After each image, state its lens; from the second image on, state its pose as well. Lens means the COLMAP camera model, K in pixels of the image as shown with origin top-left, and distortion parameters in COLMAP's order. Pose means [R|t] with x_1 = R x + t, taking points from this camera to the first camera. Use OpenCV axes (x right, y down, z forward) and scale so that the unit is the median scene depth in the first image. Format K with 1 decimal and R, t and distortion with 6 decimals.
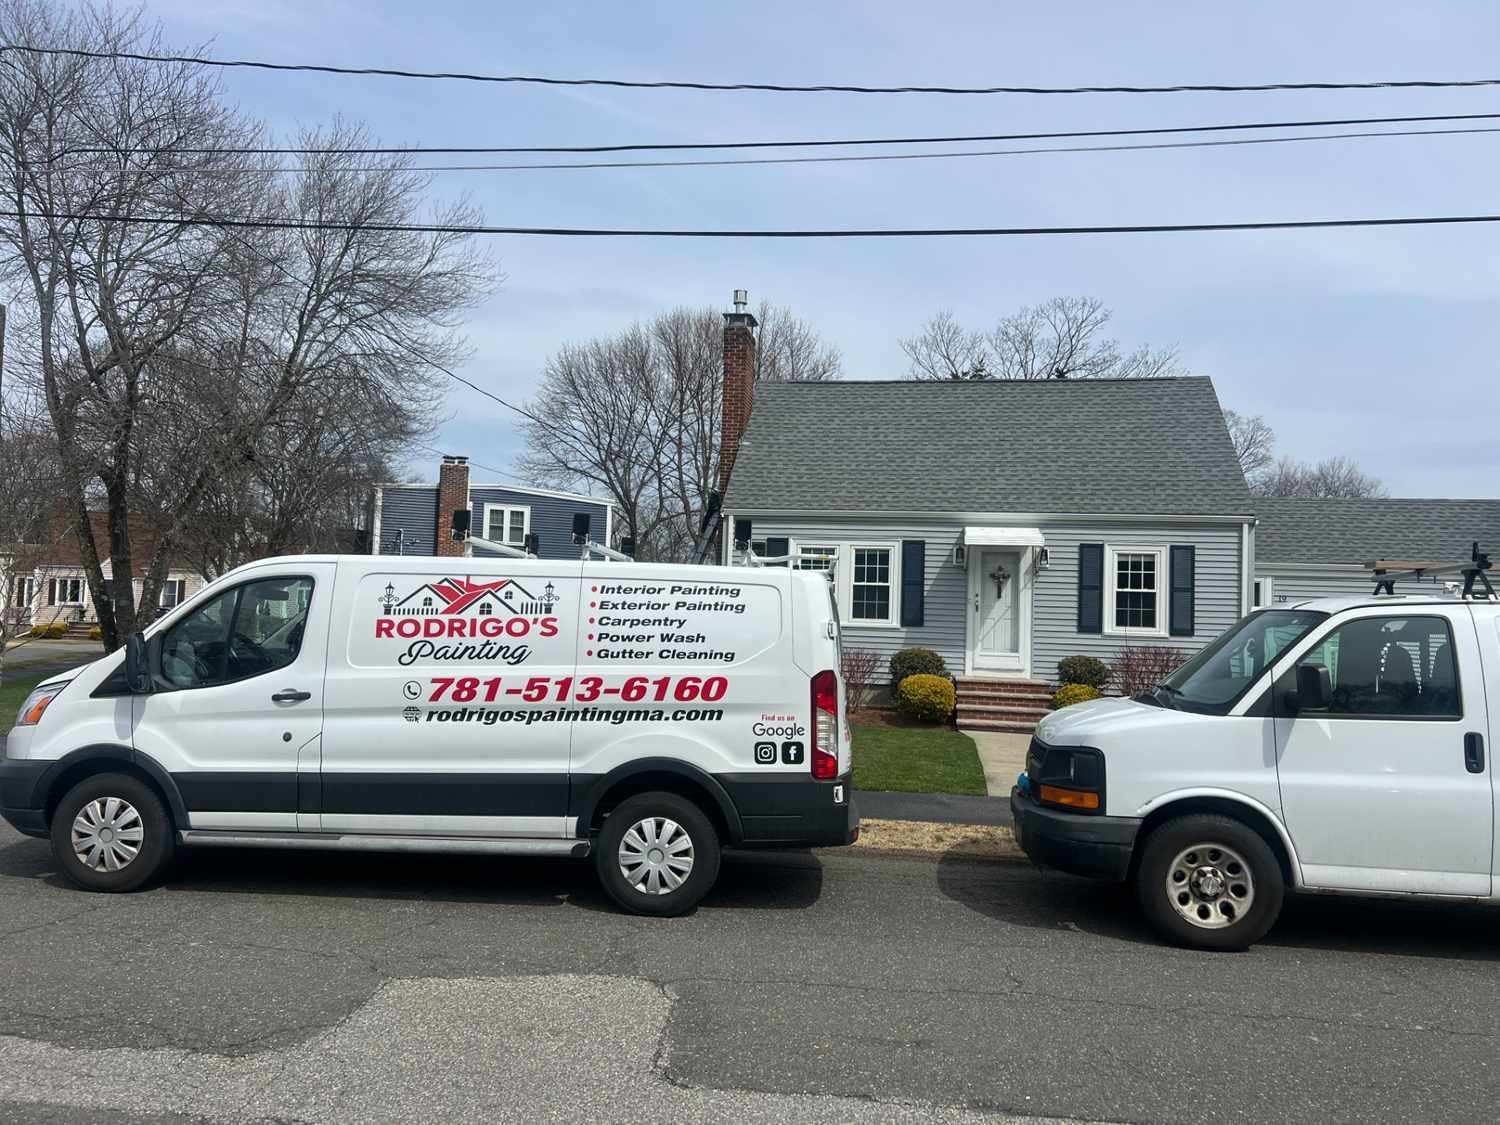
lens RADIAL K [[1166.0, 0, 750.0], [0, 1166.0, 562.5], [0, 0, 1]] dist [0.001012, -0.000092]
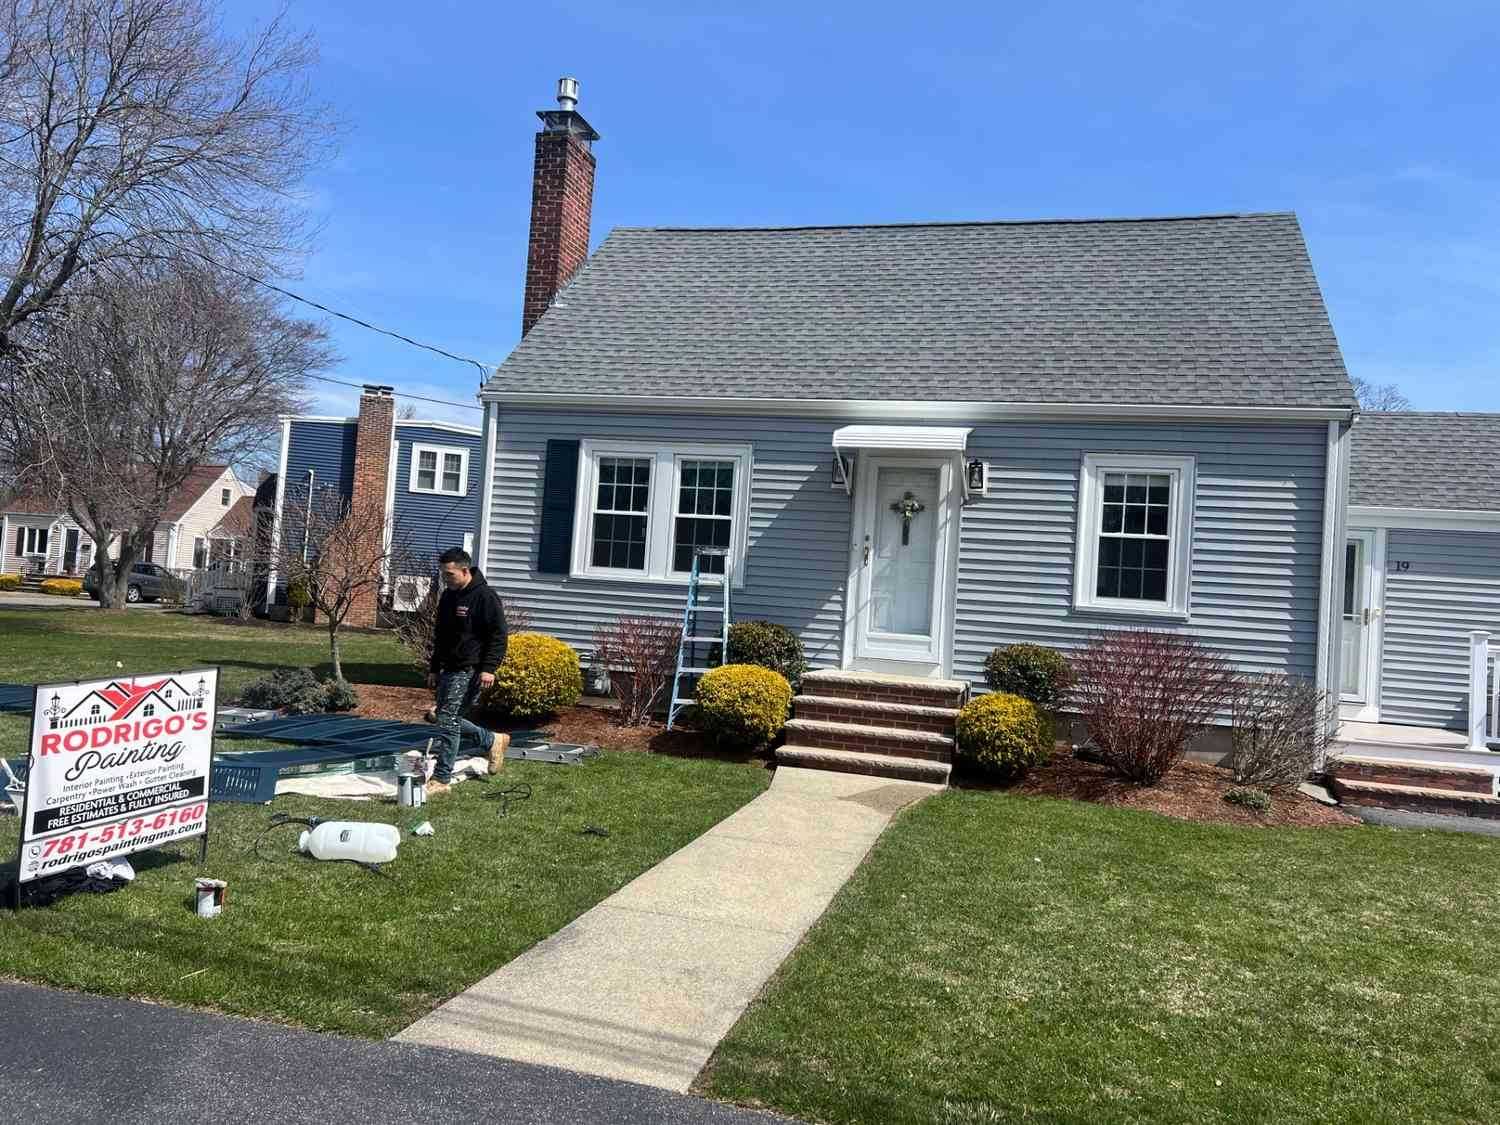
lens RADIAL K [[1166.0, 0, 750.0], [0, 1166.0, 562.5], [0, 0, 1]] dist [0.001012, -0.000092]
pose [[0.995225, 0.032092, -0.092185, 0.190326], [-0.031138, 0.999446, 0.011769, 0.035451], [0.092511, -0.008842, 0.995672, 0.394977]]
